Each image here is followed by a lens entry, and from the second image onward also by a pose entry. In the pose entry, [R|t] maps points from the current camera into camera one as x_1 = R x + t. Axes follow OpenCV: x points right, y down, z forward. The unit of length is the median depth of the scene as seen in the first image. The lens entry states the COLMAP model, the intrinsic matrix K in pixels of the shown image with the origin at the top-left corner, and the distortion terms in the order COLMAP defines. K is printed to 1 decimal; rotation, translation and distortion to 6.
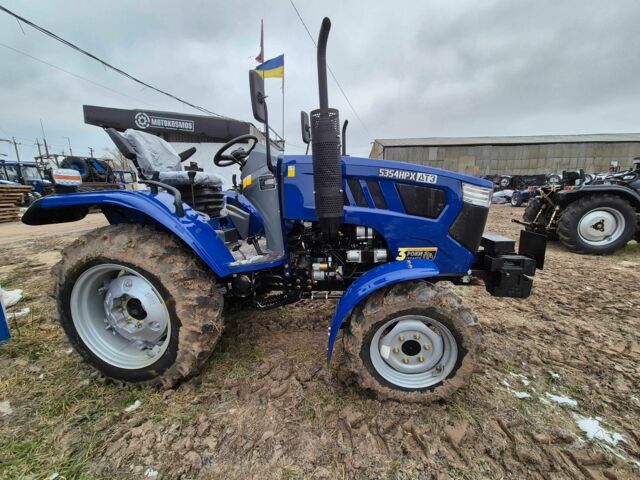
lens RADIAL K [[265.1, 0, 321.2], [0, 265.1, 239.5], [0, 0, 1]] dist [0.002141, -0.000402]
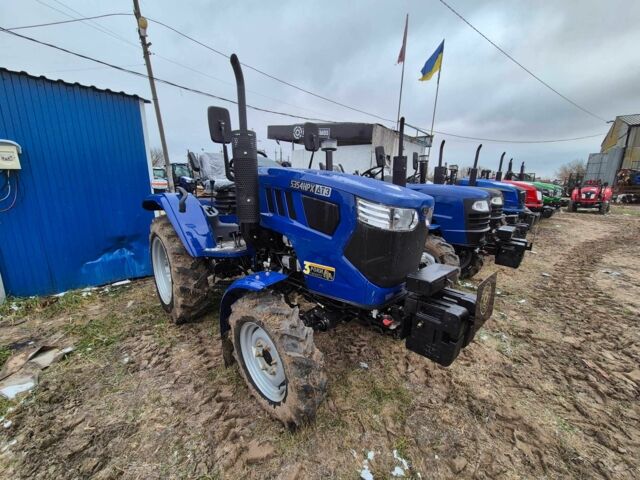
lens RADIAL K [[265.1, 0, 321.2], [0, 265.1, 240.0], [0, 0, 1]] dist [0.002141, -0.000402]
pose [[0.792373, 0.139485, -0.593876, 0.949898], [-0.129581, 0.989777, 0.059579, -0.115099], [0.596116, 0.029746, 0.802347, 0.262138]]
